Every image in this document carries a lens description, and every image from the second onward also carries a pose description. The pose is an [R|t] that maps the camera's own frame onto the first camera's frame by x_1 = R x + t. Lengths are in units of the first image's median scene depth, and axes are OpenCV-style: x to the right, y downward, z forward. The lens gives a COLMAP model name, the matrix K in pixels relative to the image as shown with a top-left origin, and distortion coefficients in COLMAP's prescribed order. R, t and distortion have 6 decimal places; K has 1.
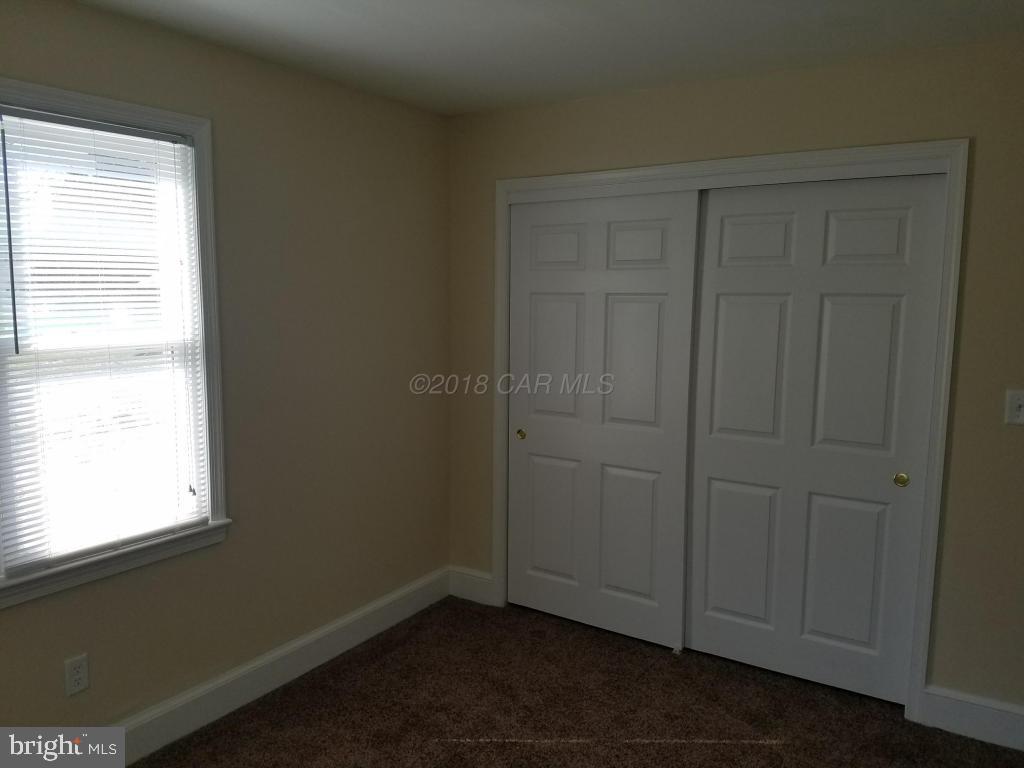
lens RADIAL K [[757.6, 0, 512.7], [0, 757.6, 372.2], [0, 0, 1]] dist [0.108944, -0.202586]
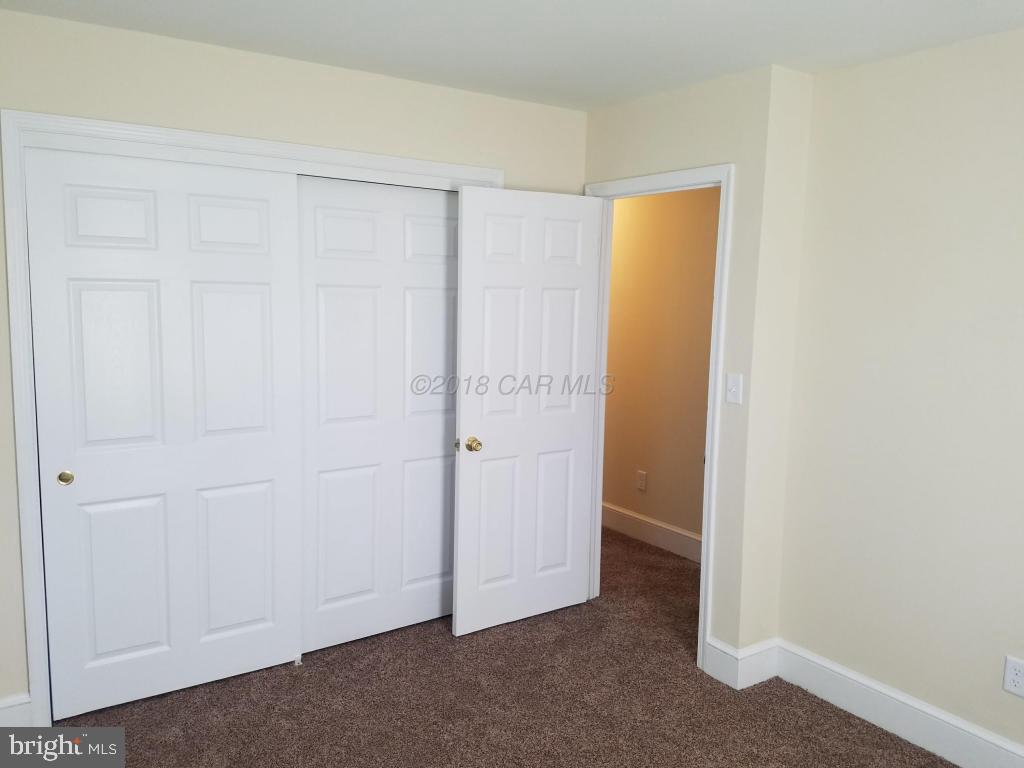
lens RADIAL K [[800.3, 0, 509.5], [0, 800.3, 392.9], [0, 0, 1]] dist [0.278407, -0.514854]
pose [[0.366431, -0.118006, 0.922932, -0.634767], [0.080696, 0.992218, 0.094826, -0.044389], [-0.926939, 0.039730, 0.373102, 0.390049]]
